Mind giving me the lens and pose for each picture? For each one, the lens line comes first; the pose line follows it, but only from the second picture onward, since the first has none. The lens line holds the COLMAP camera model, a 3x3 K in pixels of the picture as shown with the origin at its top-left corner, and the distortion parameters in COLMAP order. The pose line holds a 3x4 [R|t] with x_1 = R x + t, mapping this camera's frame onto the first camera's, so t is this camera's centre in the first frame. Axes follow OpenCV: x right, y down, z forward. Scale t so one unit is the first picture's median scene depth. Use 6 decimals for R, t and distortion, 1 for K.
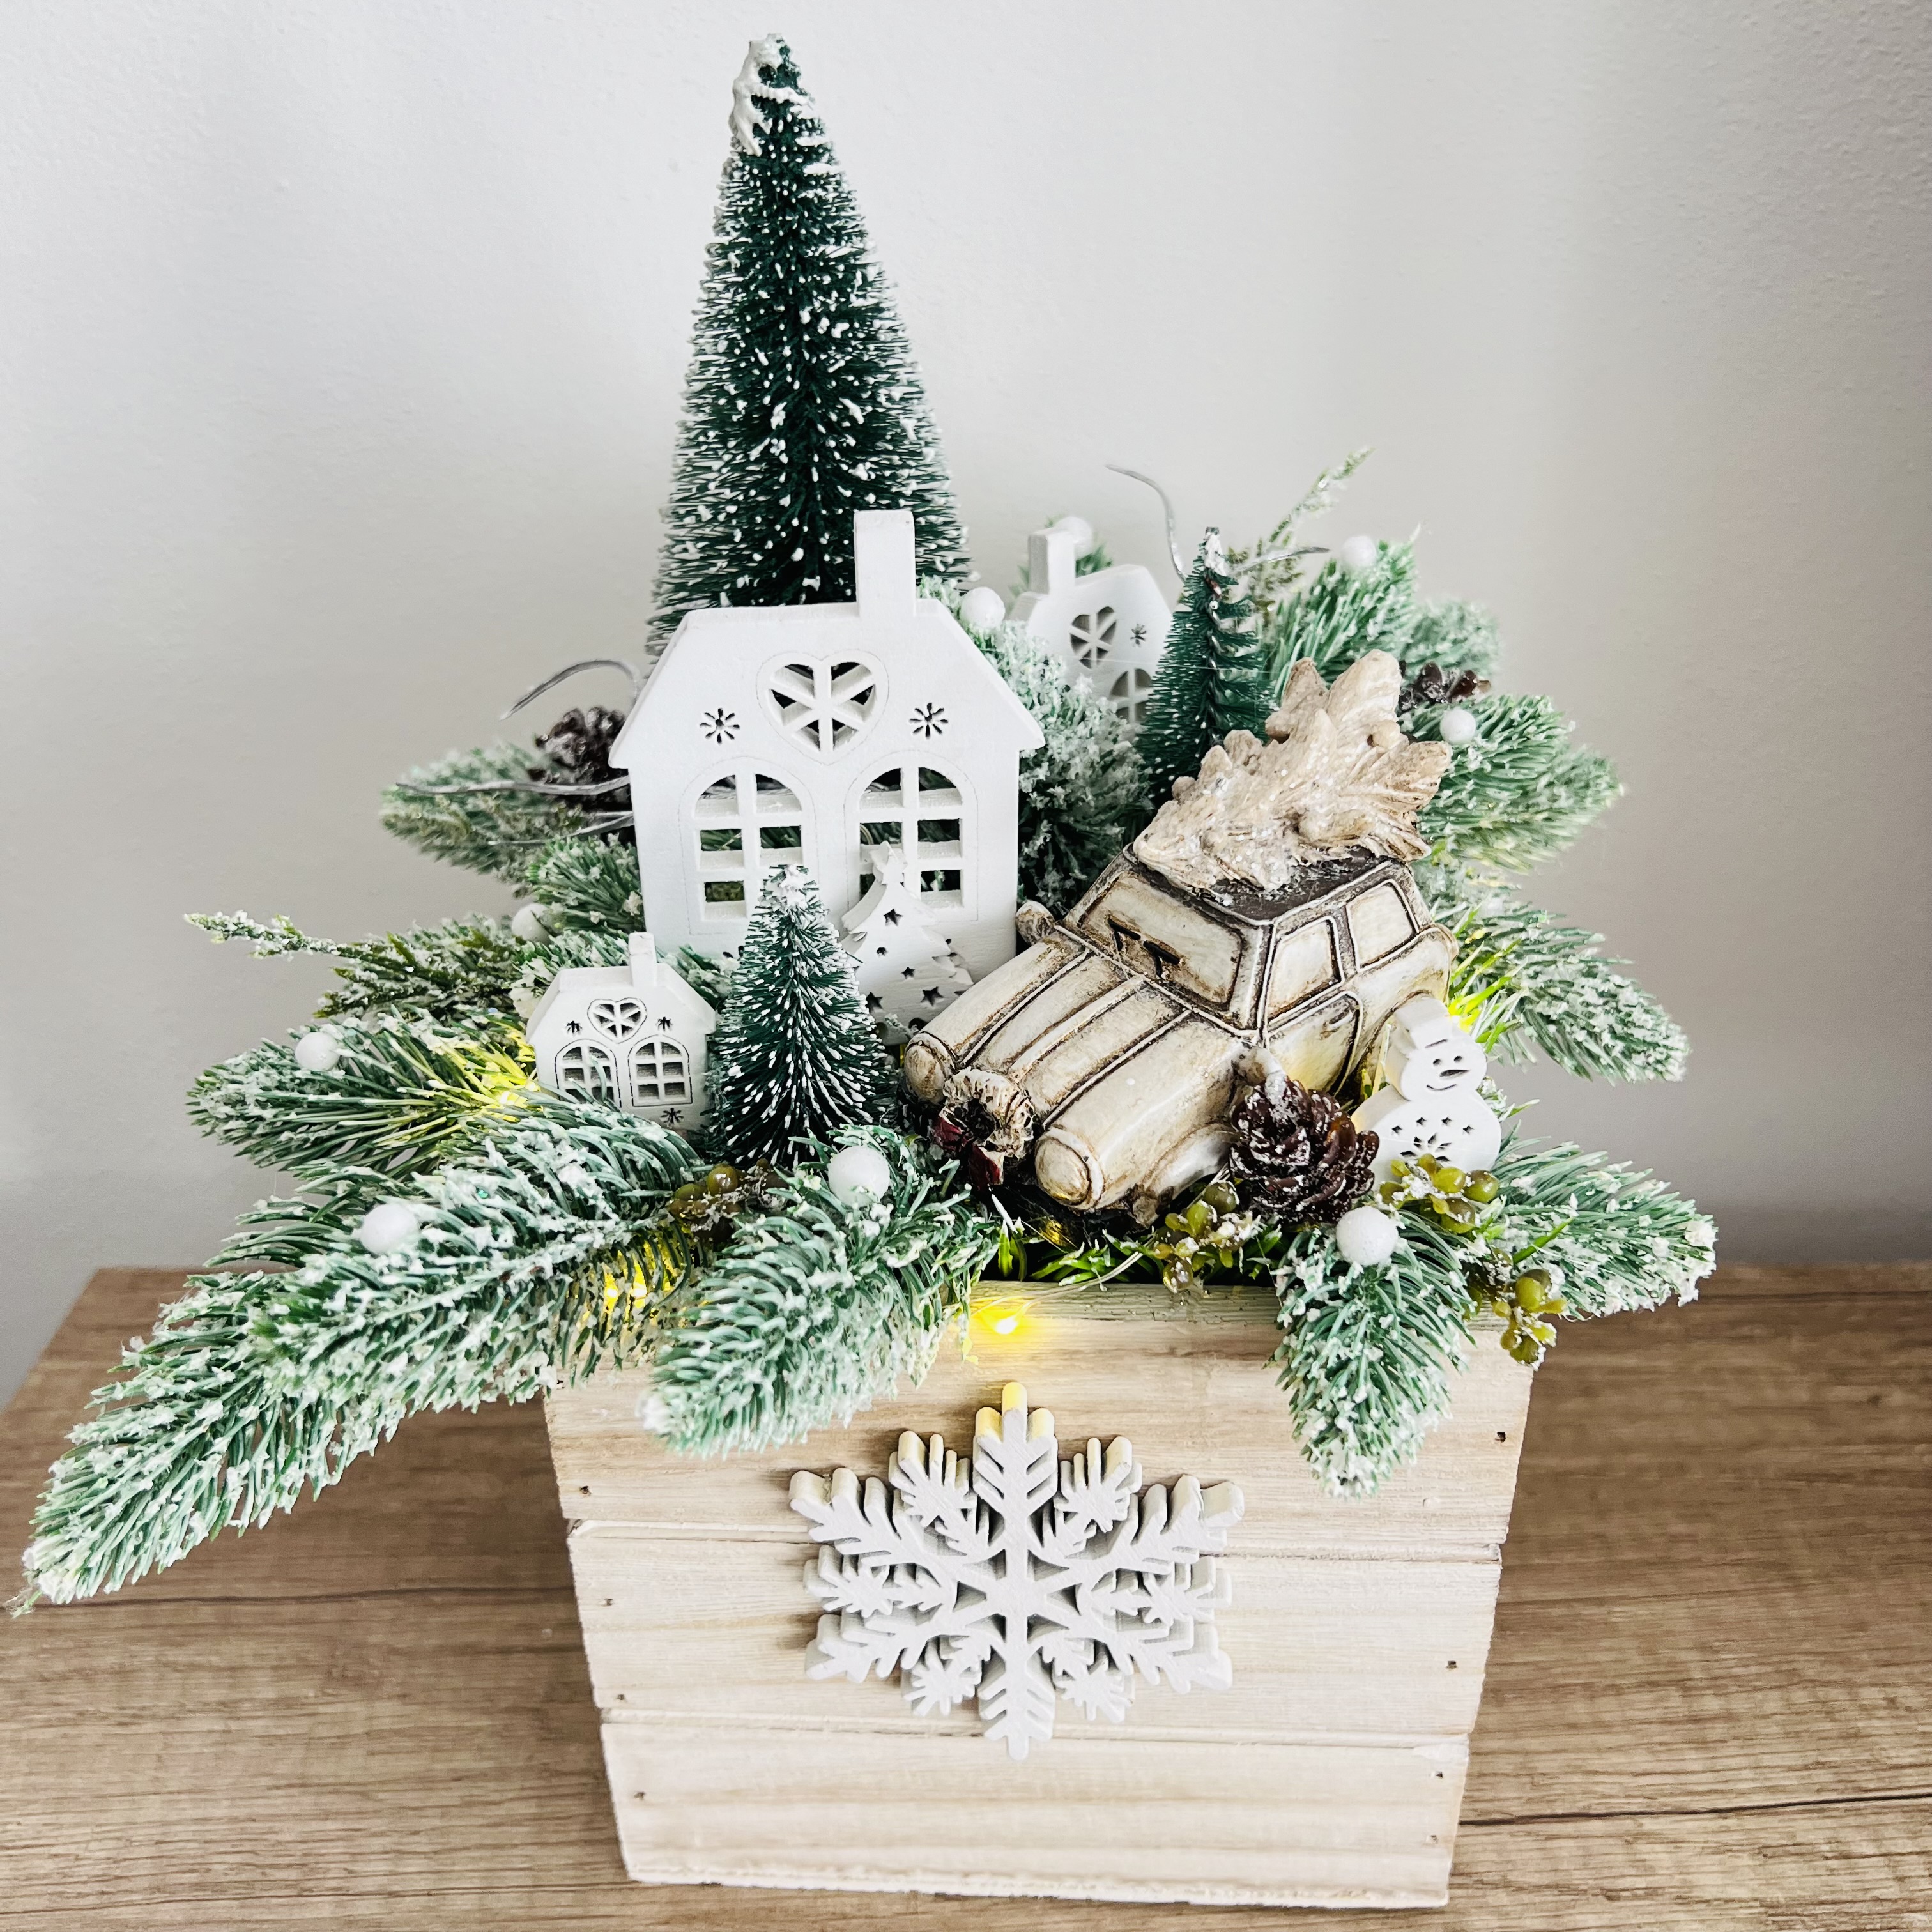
lens RADIAL K [[2015.6, 0, 977.6], [0, 2015.6, 978.0], [0, 0, 1]] dist [0.198158, -0.667577]
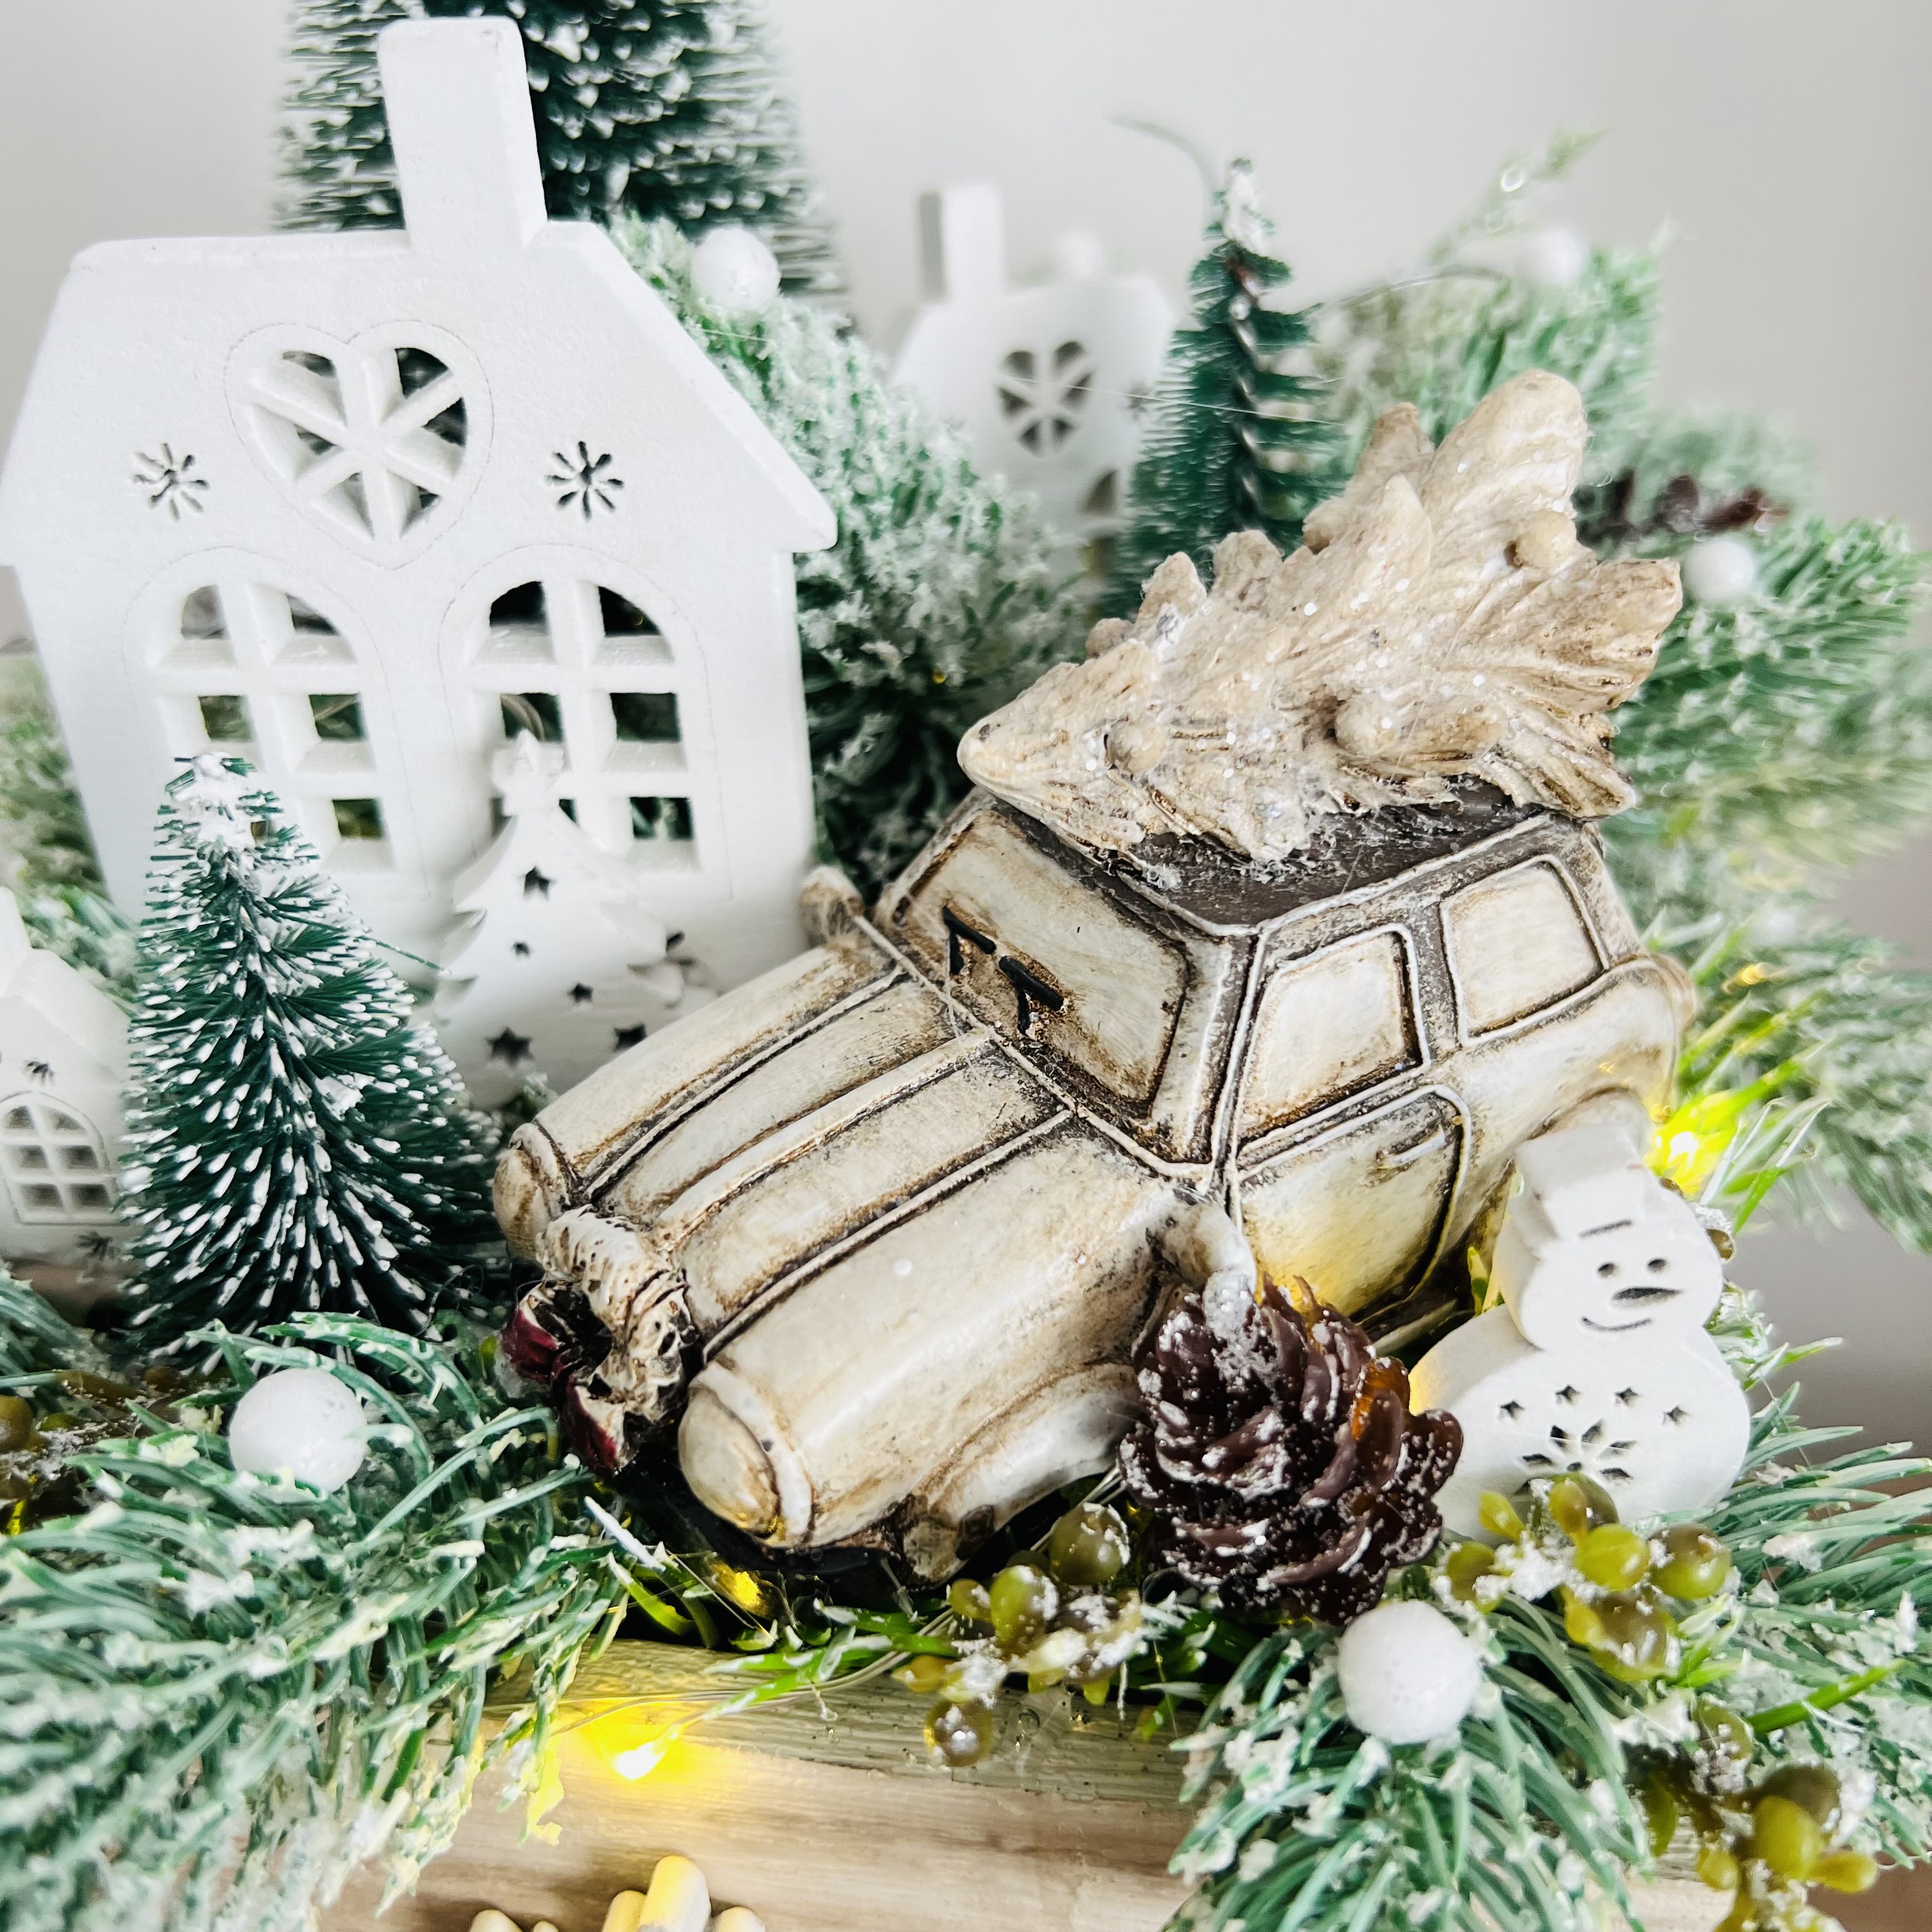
lens RADIAL K [[2066.8, 0, 981.1], [0, 2066.8, 962.7], [0, 0, 1]] dist [0.159484, -0.668062]
pose [[0.989682, 0.052481, -0.133326, 0.142483], [-0.053420, 0.998566, -0.003474, -0.014859], [0.132953, 0.010561, 0.991066, 0.513239]]
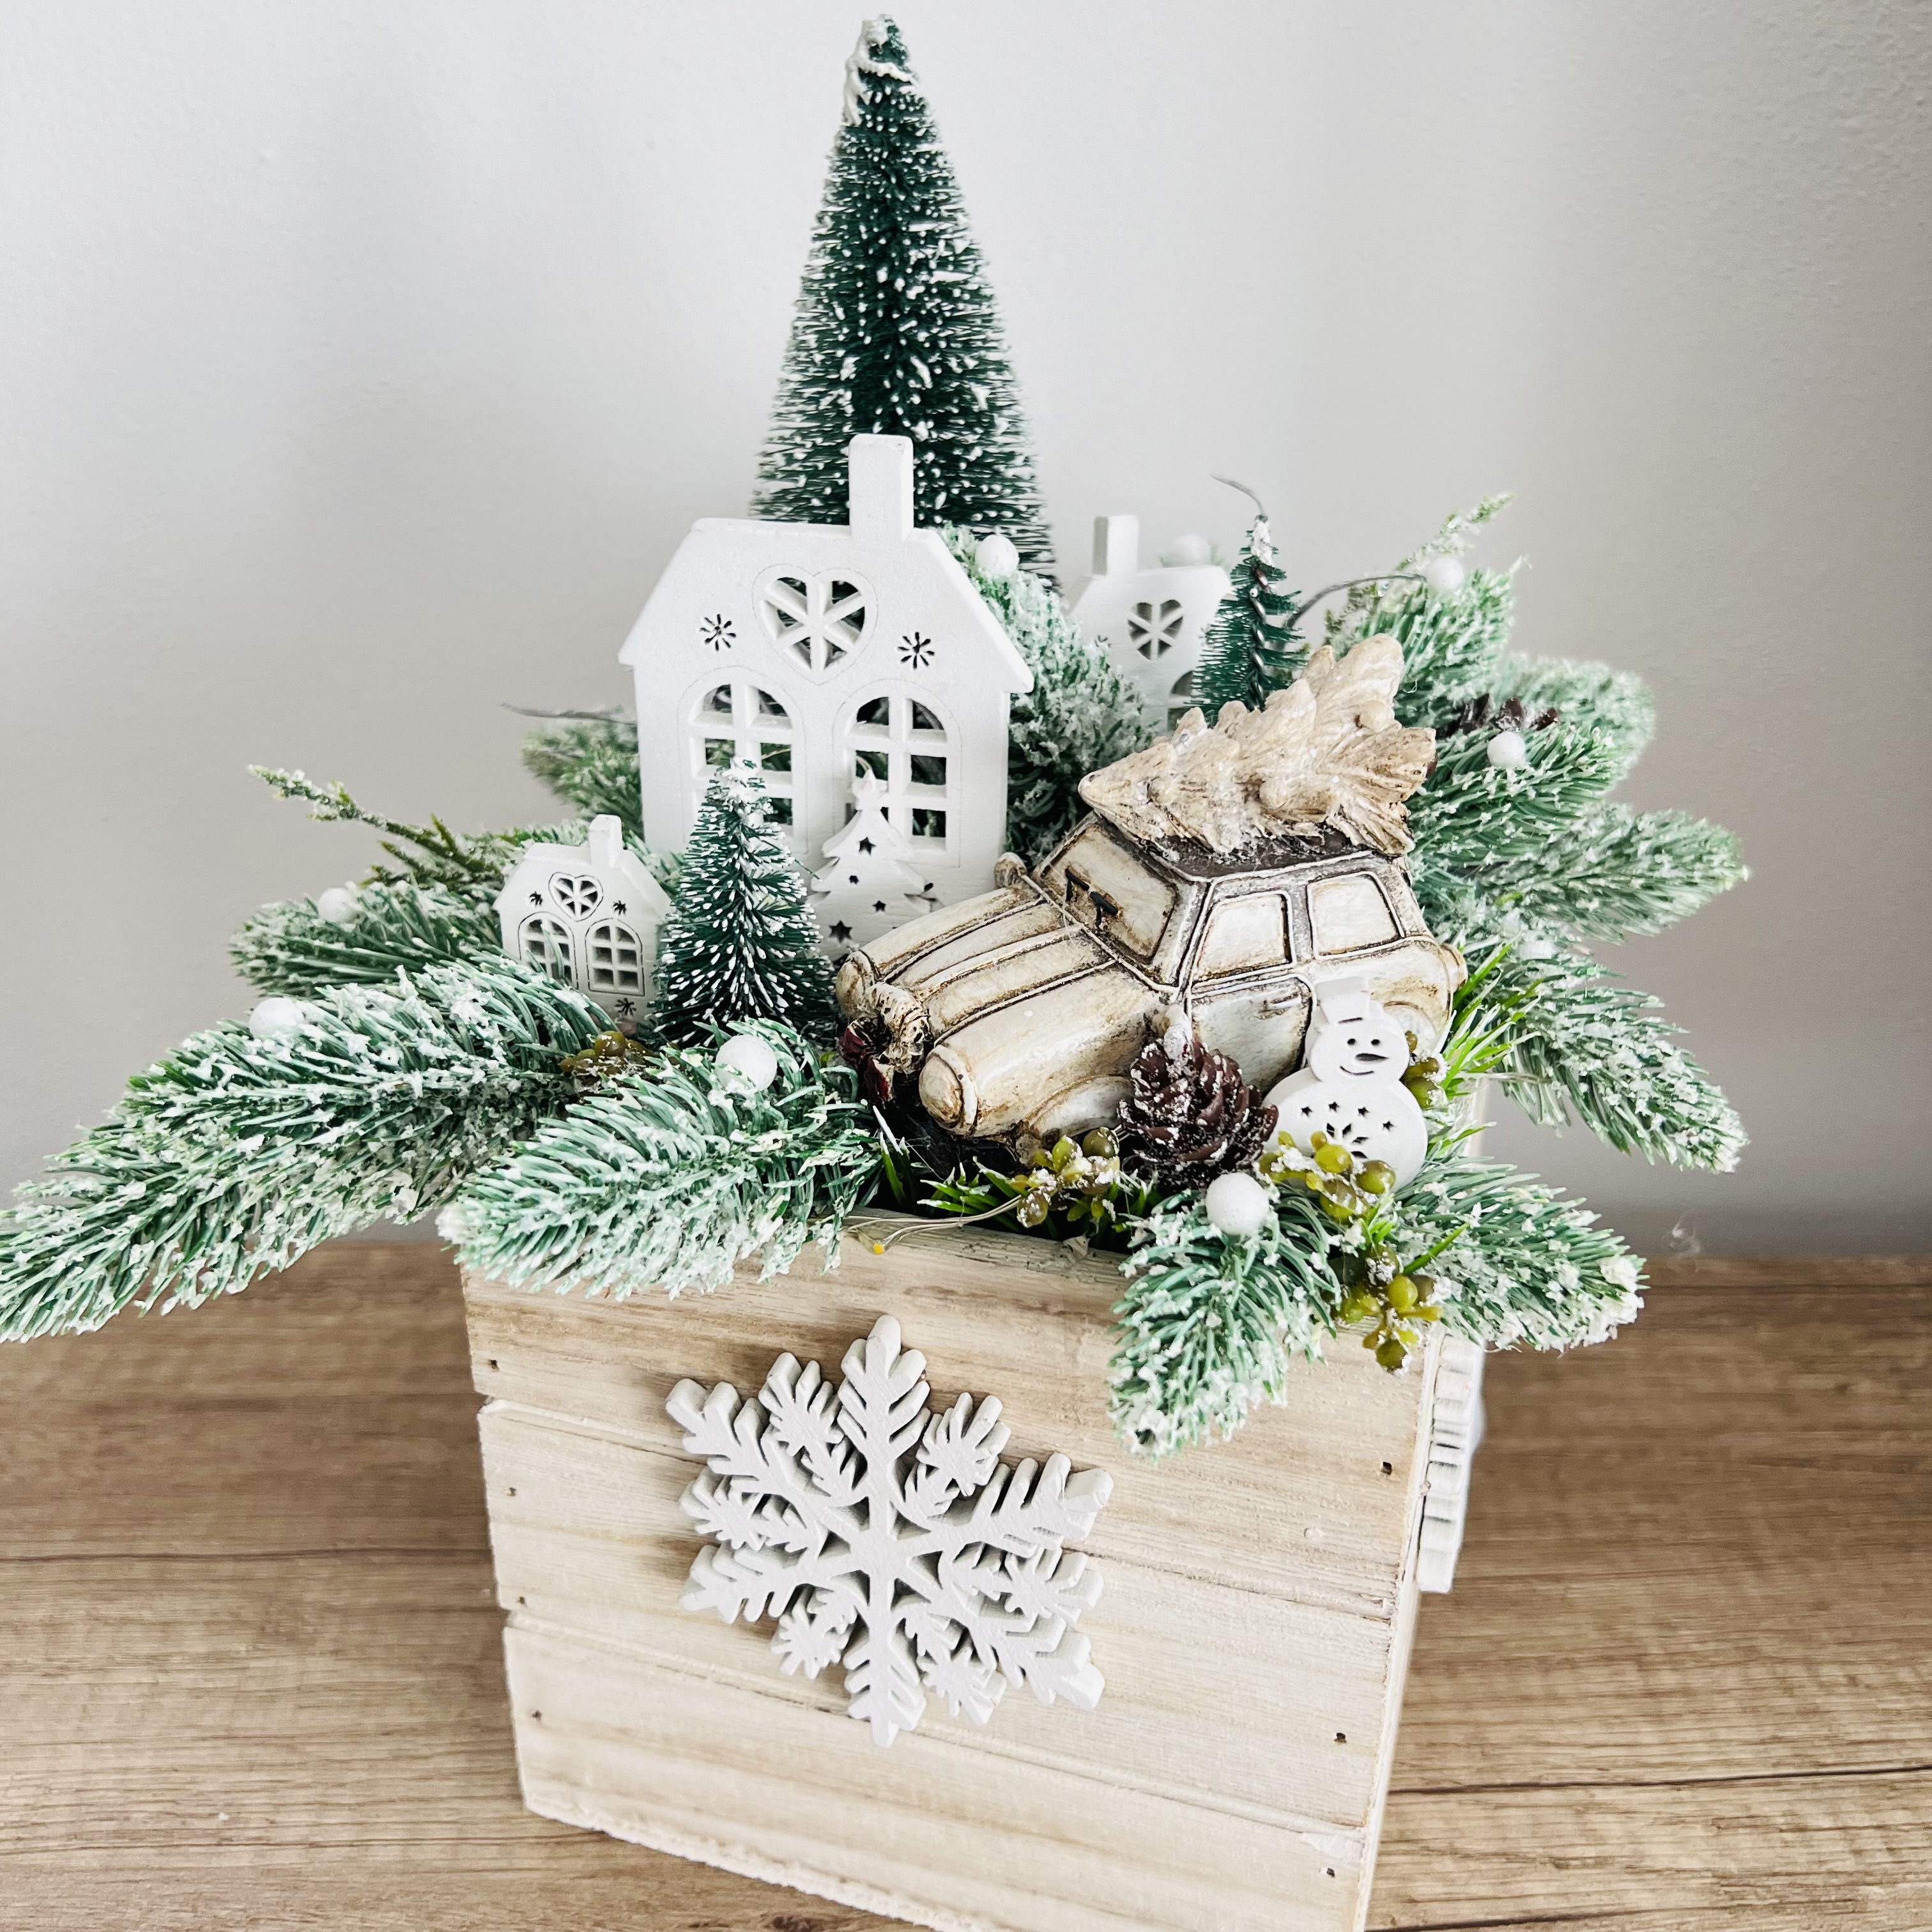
lens RADIAL K [[2013.6, 0, 969.7], [0, 2013.6, 947.4], [0, 0, 1]] dist [0.203325, -0.701217]
pose [[0.964564, 0.133679, -0.227478, 0.251214], [-0.158717, 0.982693, -0.095513, 0.111108], [0.210773, 0.128233, 0.969088, 0.040488]]
